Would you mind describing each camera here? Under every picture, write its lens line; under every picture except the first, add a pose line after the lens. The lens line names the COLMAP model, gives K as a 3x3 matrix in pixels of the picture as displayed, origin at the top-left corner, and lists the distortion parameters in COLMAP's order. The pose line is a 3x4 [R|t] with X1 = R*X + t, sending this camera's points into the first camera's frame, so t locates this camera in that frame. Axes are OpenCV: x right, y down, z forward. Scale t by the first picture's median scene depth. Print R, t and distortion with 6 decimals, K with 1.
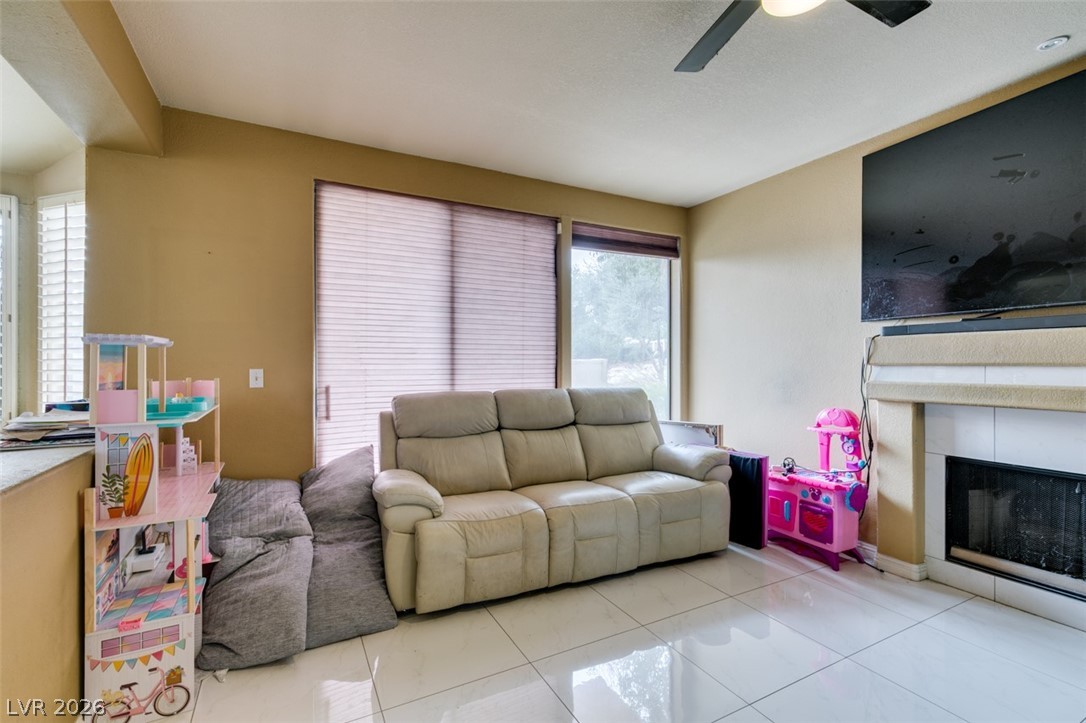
lens RADIAL K [[487.2, 0, 538.9], [0, 487.2, 360.2], [0, 0, 1]] dist [0.004432, -0.001756]
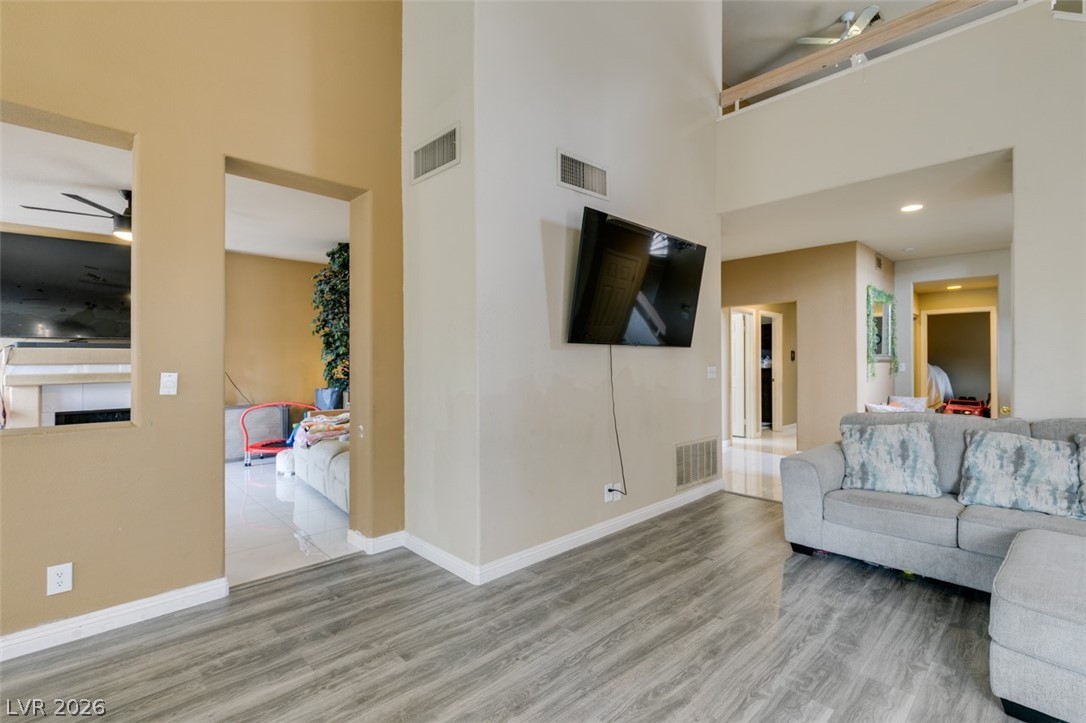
lens RADIAL K [[487.2, 0, 539.1], [0, 487.2, 358.1], [0, 0, 1]] dist [0.004432, -0.001756]
pose [[-0.272937, 0.006064, 0.962013, -1.321120], [0.001265, 0.999982, -0.005944, -0.000312], [-0.962031, -0.000405, -0.272940, -0.252715]]
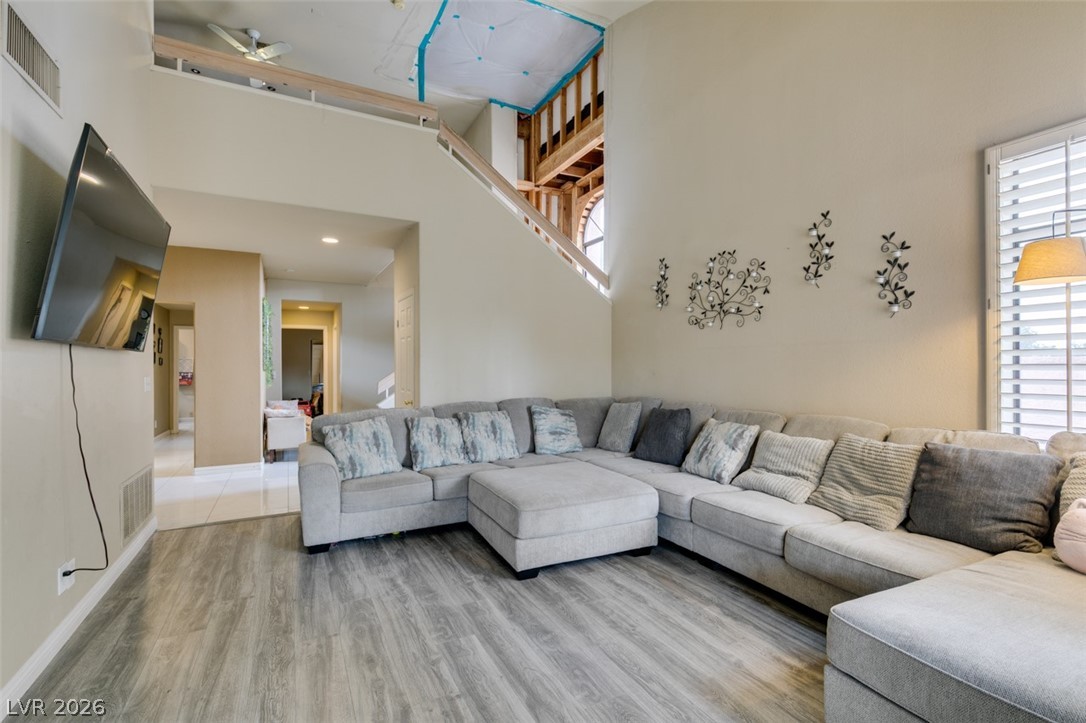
lens RADIAL K [[487.2, 0, 537.6], [0, 487.2, 361.9], [0, 0, 1]] dist [0.004432, -0.001756]
pose [[-0.999978, 0.005482, 0.003616, -0.967587], [0.005447, 0.999938, -0.009677, -0.001455], [-0.003669, -0.009658, -0.999947, 0.008408]]
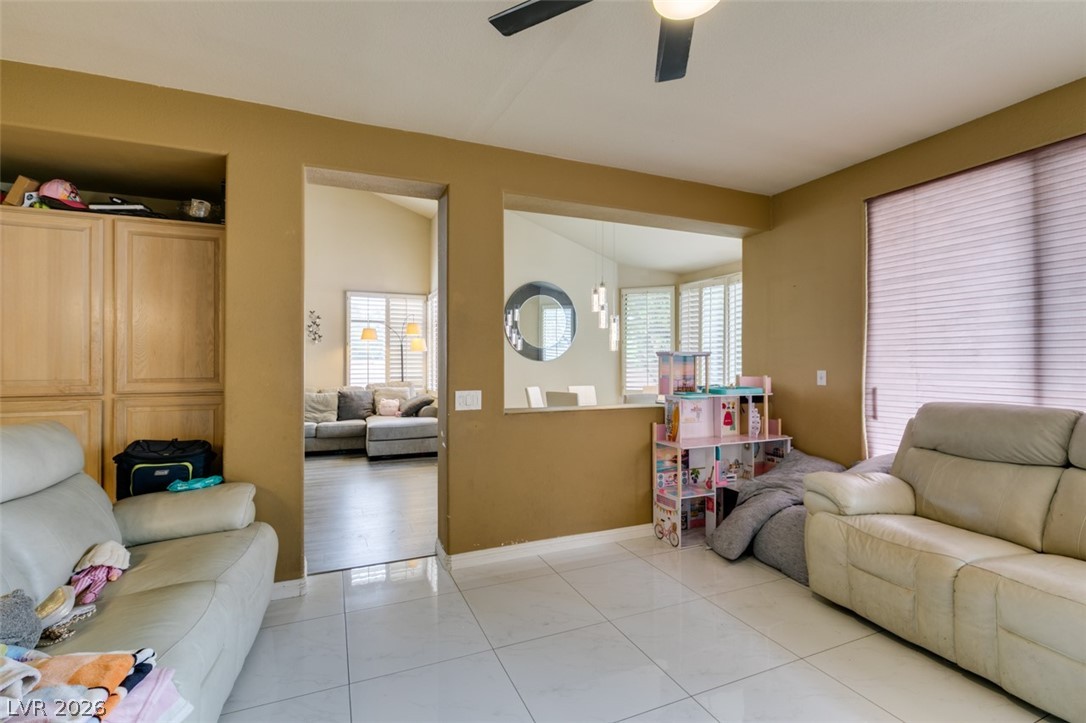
lens RADIAL K [[487.2, 0, 544.3], [0, 487.2, 360.1], [0, 0, 1]] dist [0.004432, -0.001756]
pose [[-0.071312, -0.006019, -0.997436, 0.689357], [0.002593, 0.999977, -0.006220, -0.003030], [0.997451, -0.003030, -0.071294, 0.350372]]
